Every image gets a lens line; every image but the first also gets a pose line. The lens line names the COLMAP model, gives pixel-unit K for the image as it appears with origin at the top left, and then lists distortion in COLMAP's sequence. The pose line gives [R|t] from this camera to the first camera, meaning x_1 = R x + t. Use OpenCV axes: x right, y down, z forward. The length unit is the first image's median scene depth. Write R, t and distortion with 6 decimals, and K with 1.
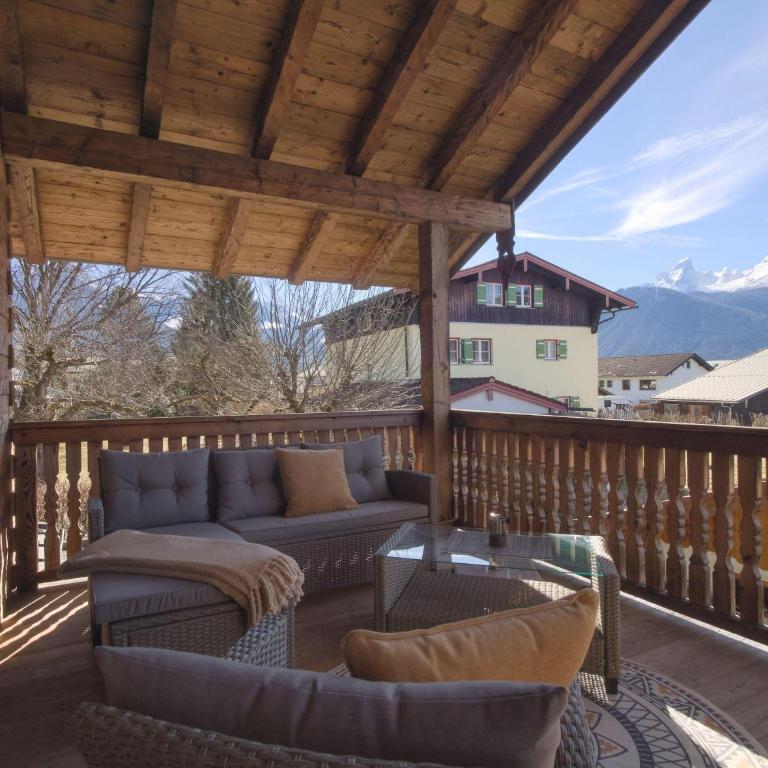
lens RADIAL K [[543.8, 0, 376.1], [0, 543.8, 385.2], [0, 0, 1]] dist [-0.000820, -0.007194]
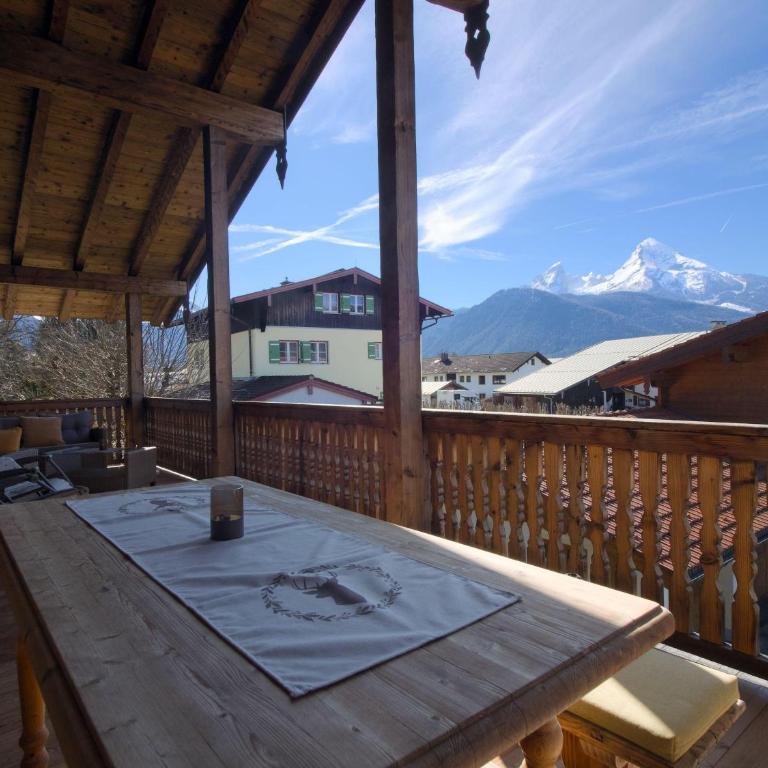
lens RADIAL K [[549.9, 0, 384.0], [0, 549.9, 384.0], [0, 0, 1]] dist [0.000047, -0.005036]
pose [[0.980683, -0.009634, 0.195368, 0.549204], [0.008697, 0.999946, 0.005654, -0.002396], [-0.195412, -0.003846, 0.980714, -0.926206]]
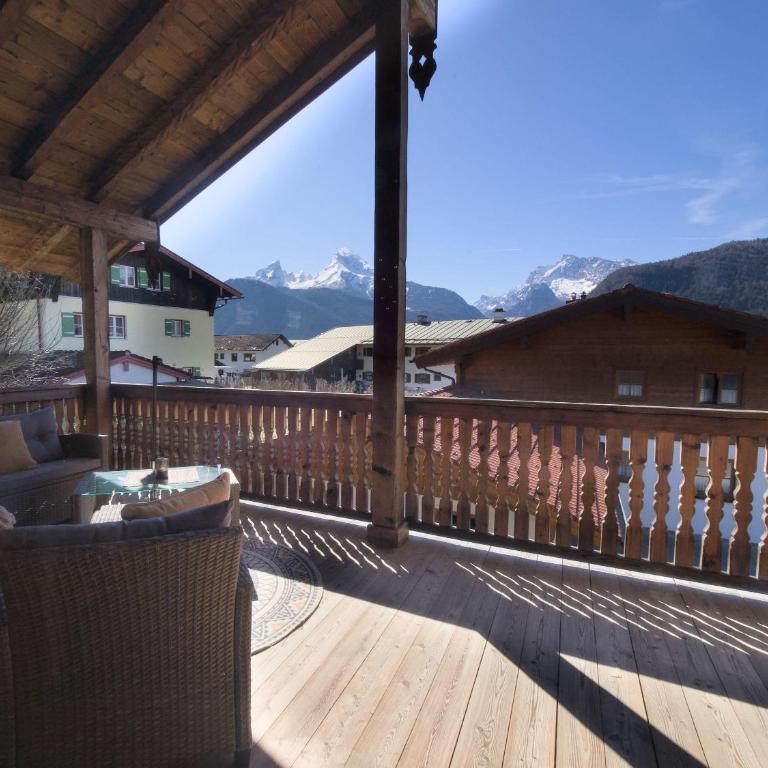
lens RADIAL K [[471.2, 0, 304.9], [0, 471.2, 384.3], [0, 0, 1]] dist [0.001064, -0.001596]
pose [[0.836084, -0.022462, 0.548141, -0.081687], [-0.010356, 0.998337, 0.056706, -0.018371], [-0.548504, -0.053088, 0.834461, -0.145317]]
